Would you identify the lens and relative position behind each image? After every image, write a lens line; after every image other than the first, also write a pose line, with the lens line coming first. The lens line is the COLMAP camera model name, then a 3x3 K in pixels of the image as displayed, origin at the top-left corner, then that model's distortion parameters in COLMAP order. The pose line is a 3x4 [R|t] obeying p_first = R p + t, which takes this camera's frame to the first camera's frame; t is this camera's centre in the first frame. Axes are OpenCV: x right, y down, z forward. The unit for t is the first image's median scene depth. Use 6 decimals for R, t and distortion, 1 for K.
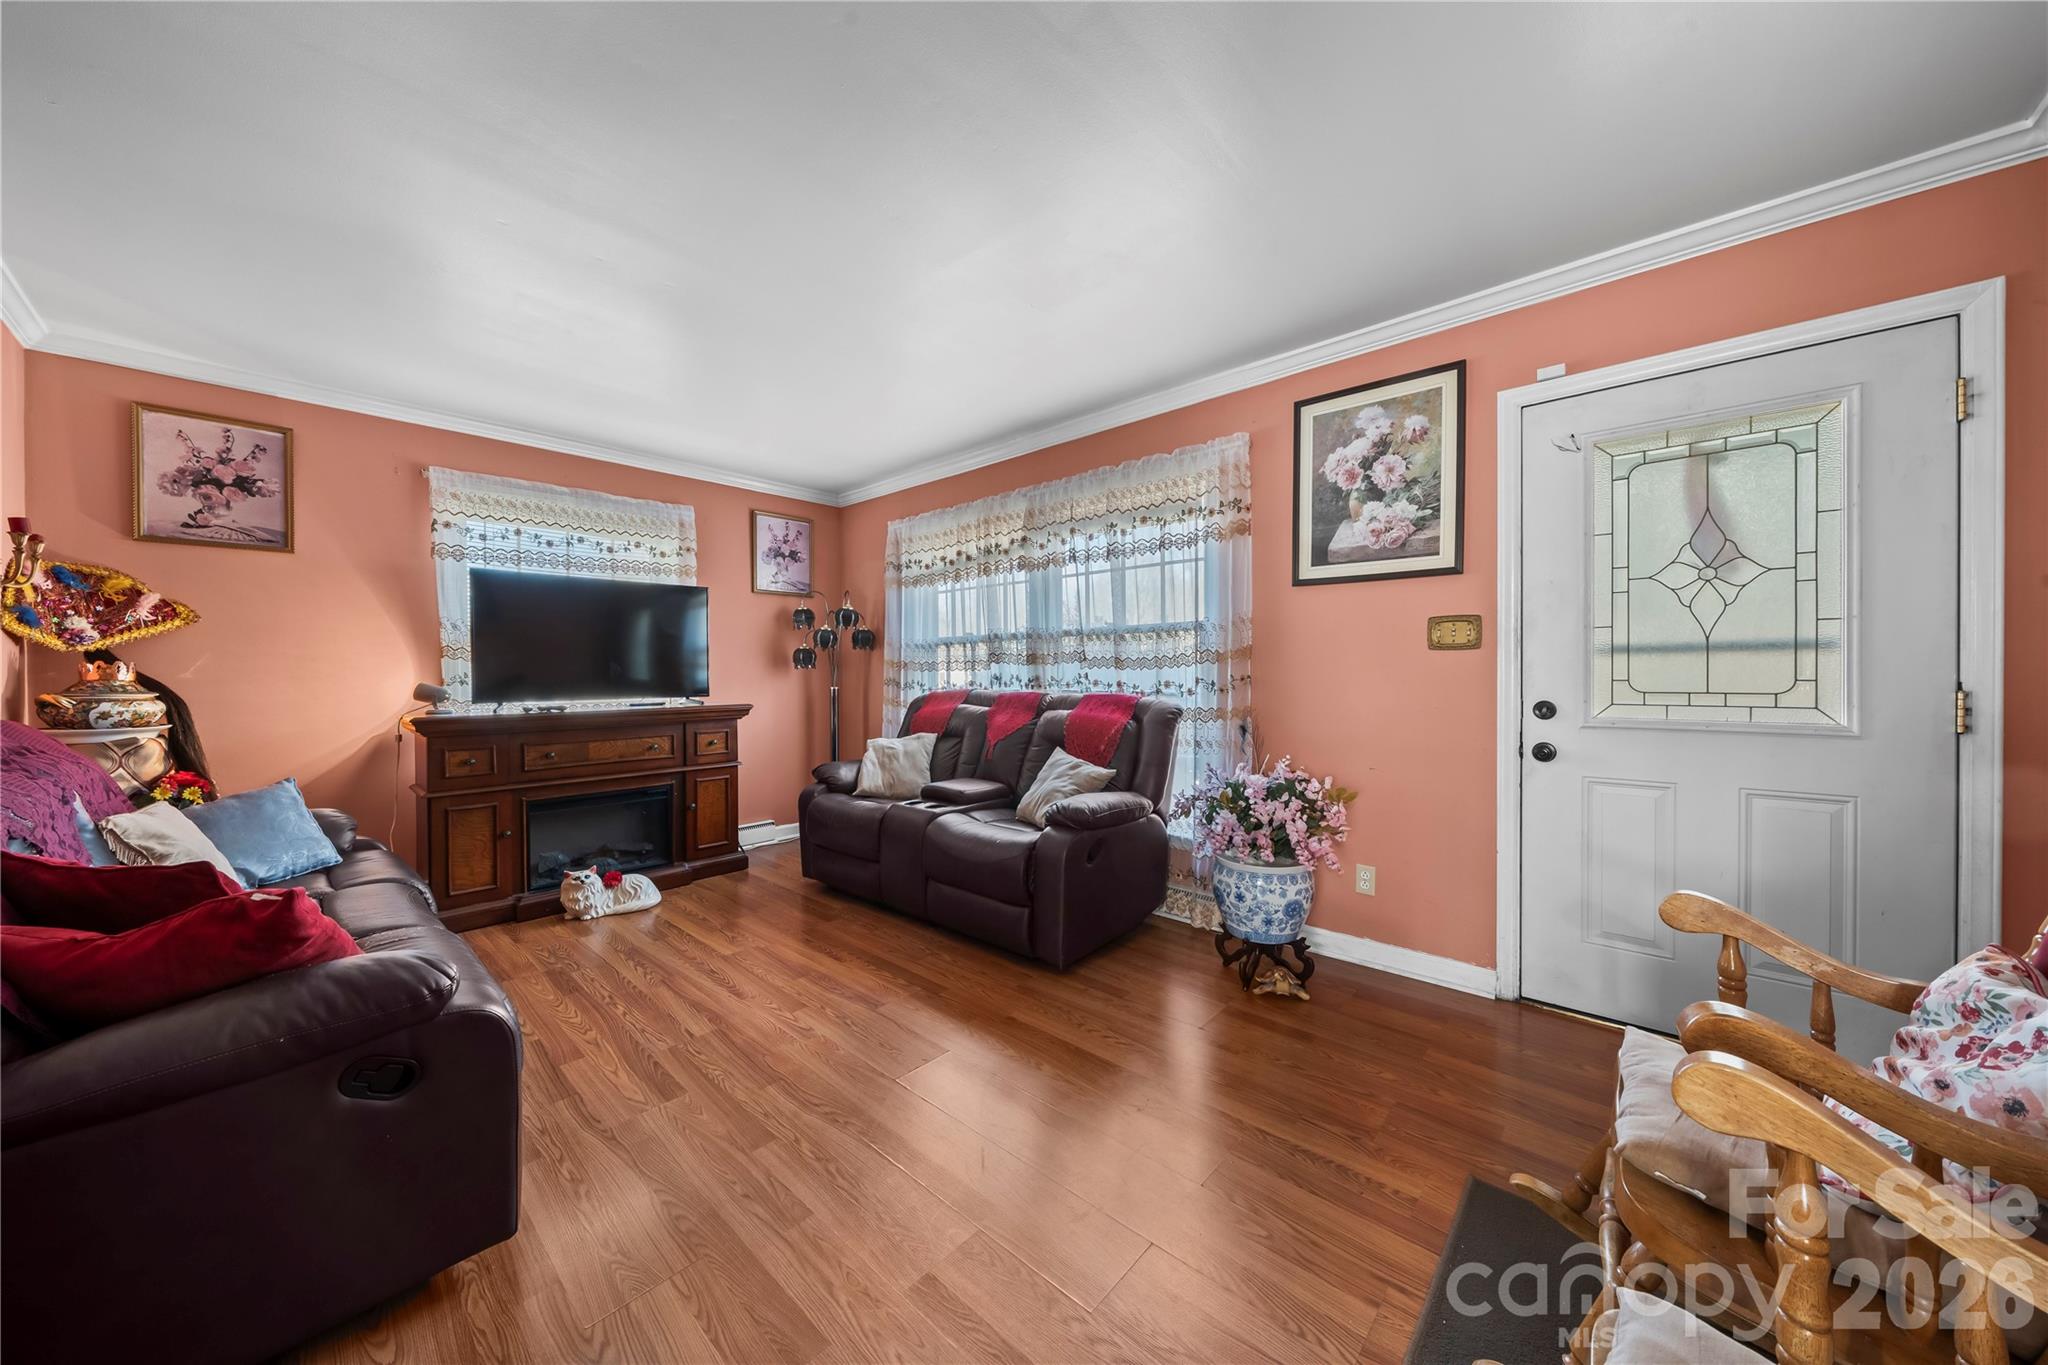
lens RADIAL K [[697.4, 0, 1003.3], [0, 697.4, 684.2], [0, 0, 1]] dist [-0.007657, -0.000049]
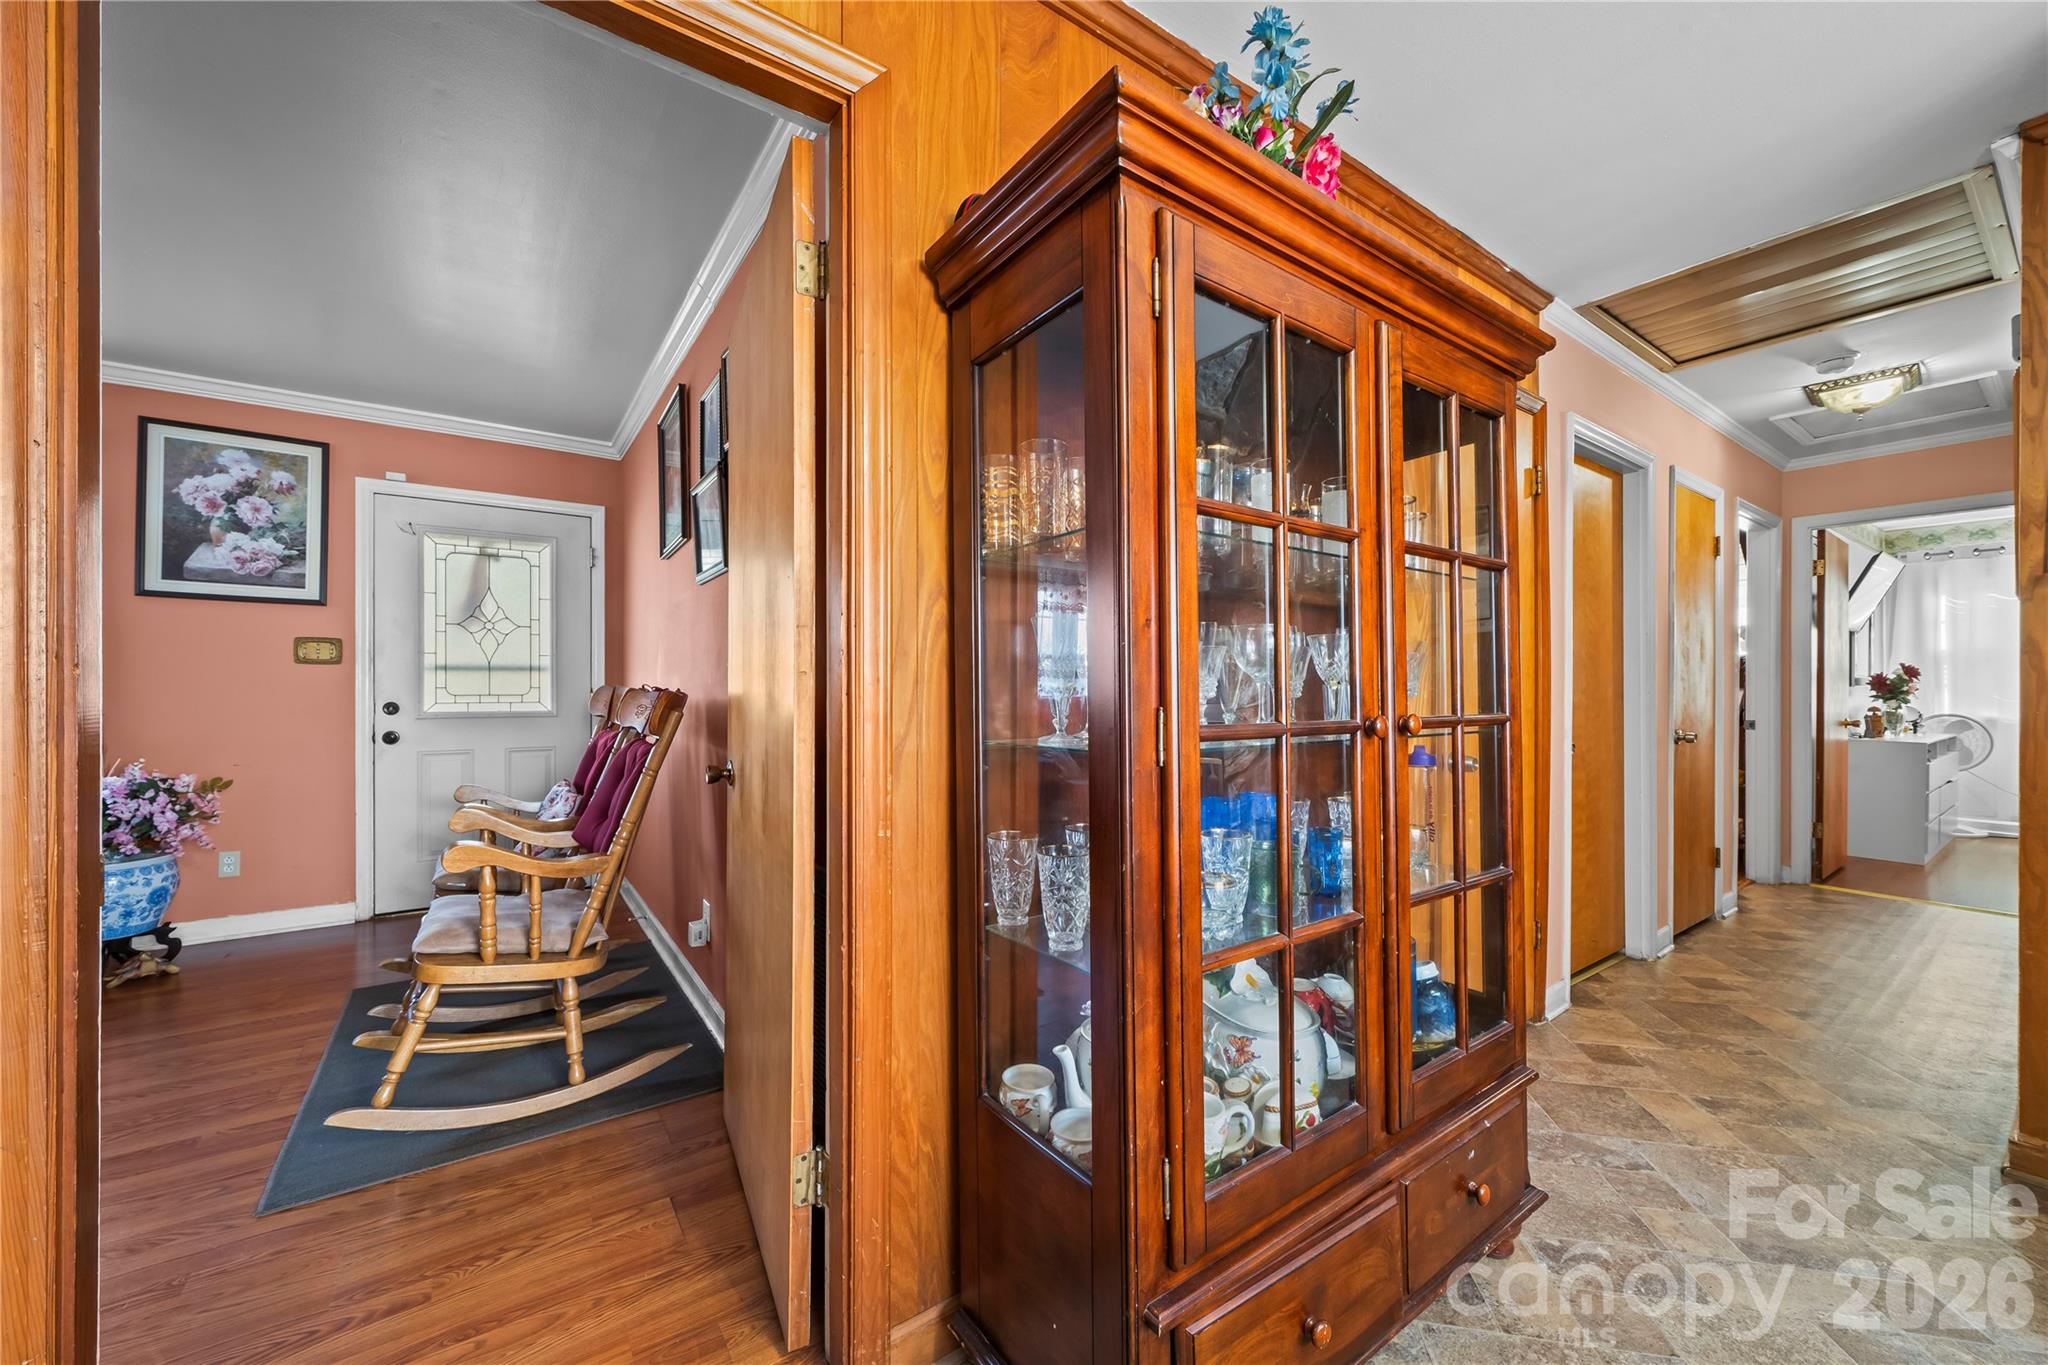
lens RADIAL K [[767.7, 0, 1024.0], [0, 767.7, 682.5], [0, 0, 1]] dist [-0.001054, -0.000096]
pose [[0.200899, 0.010653, 0.979554, -0.439214], [0.012773, 0.999827, -0.013494, 0.018731], [-0.979529, 0.015223, 0.200728, -0.516371]]
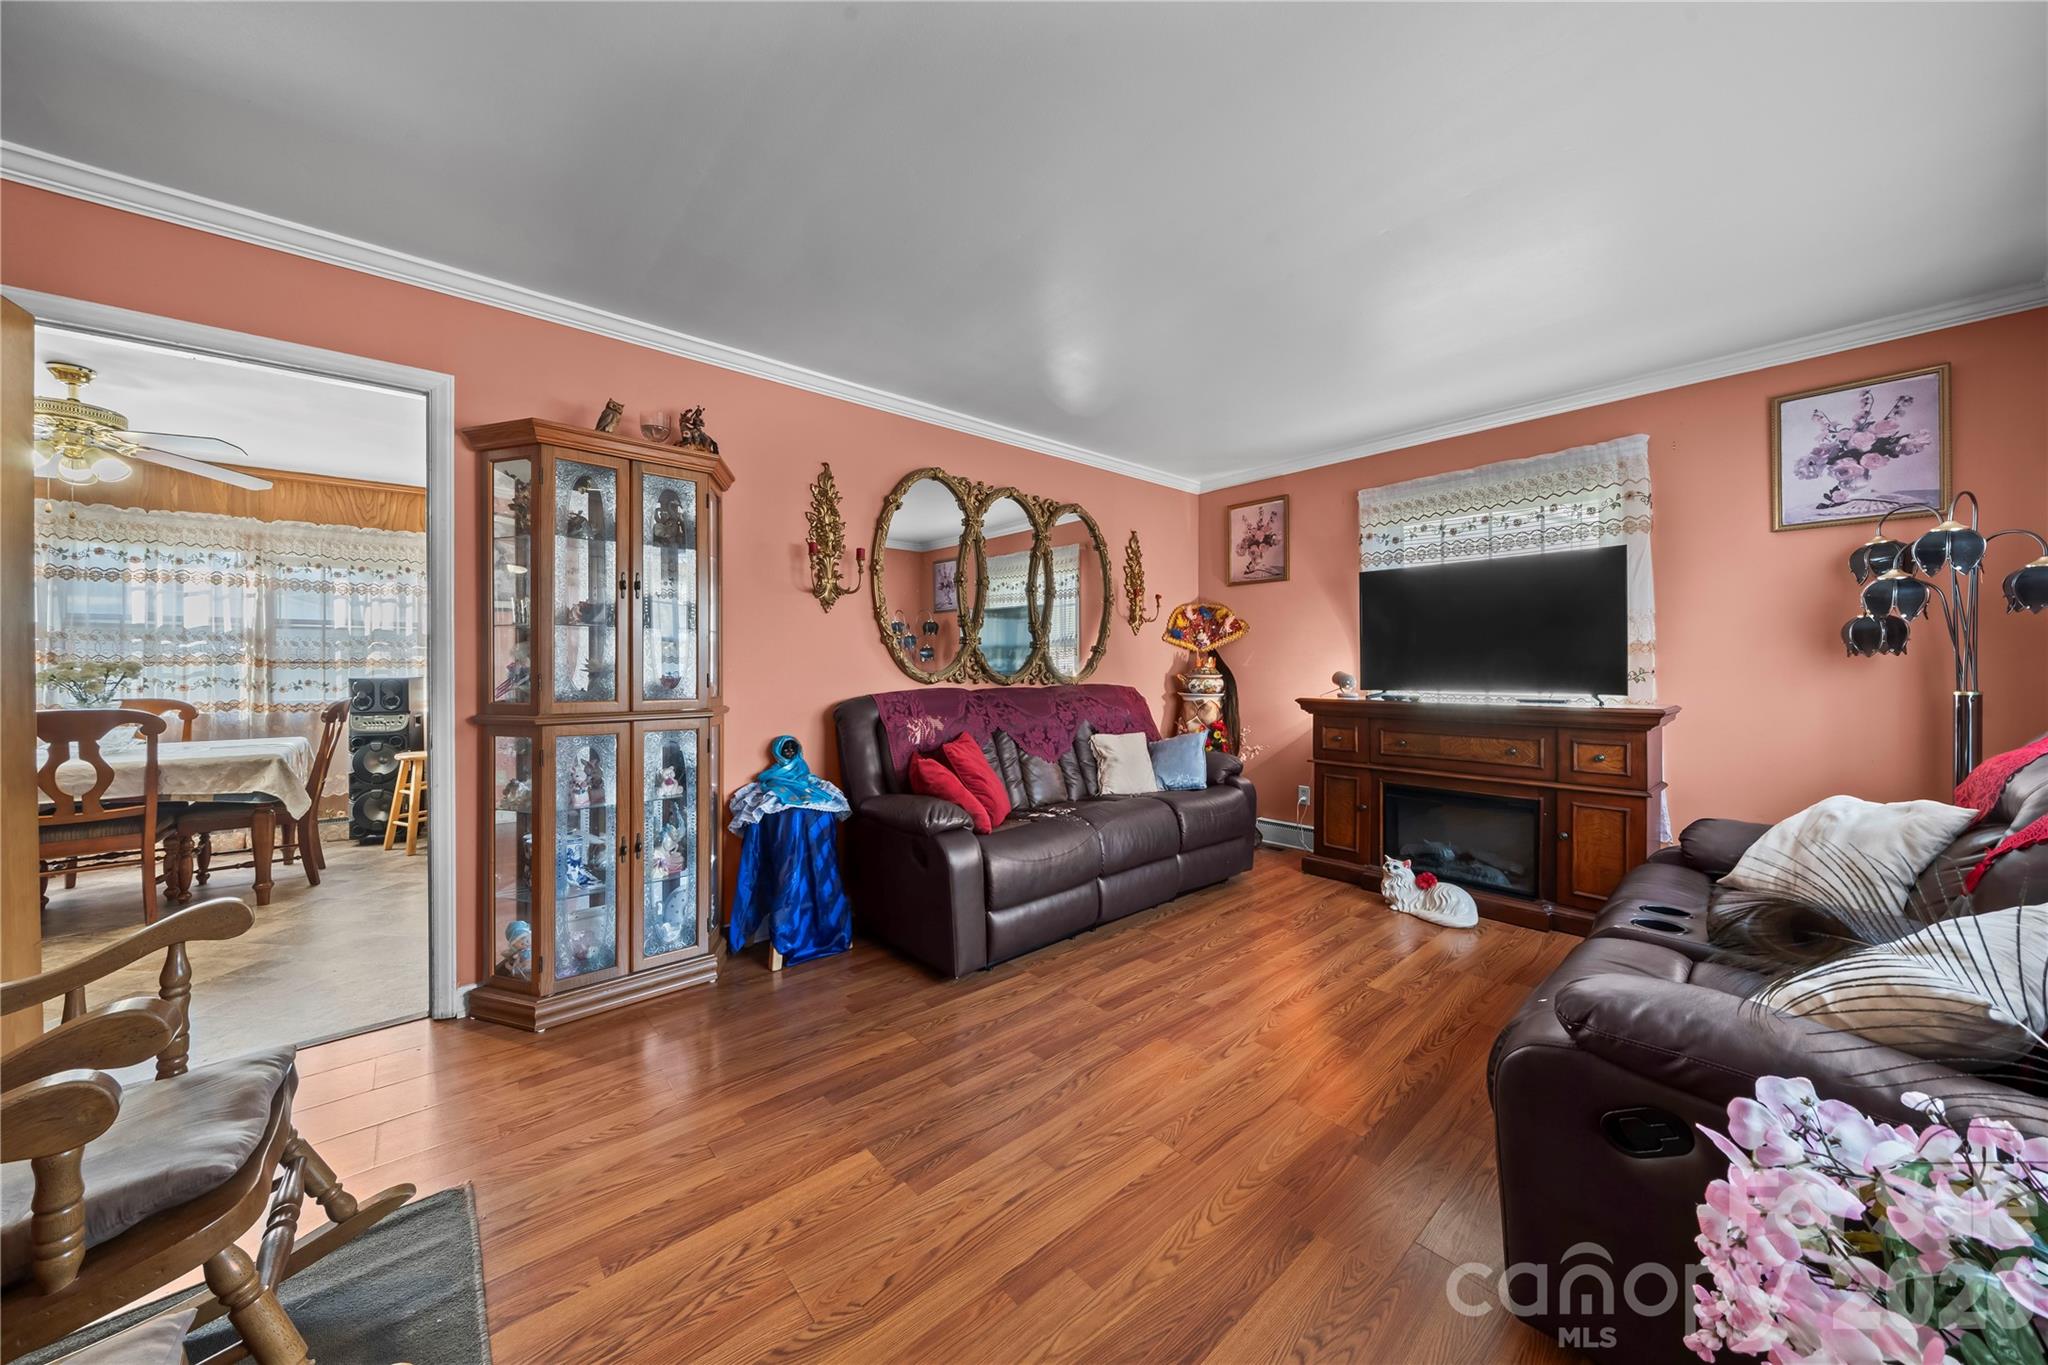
lens RADIAL K [[702.1, 0, 1023.6], [0, 702.1, 660.4], [0, 0, 1]] dist [-0.000789, -0.000092]
pose [[-0.104772, 0.003112, -0.994491, 1.614000], [-0.005923, 0.999975, 0.003753, -0.077558], [0.994479, 0.006283, -0.104751, 1.979532]]
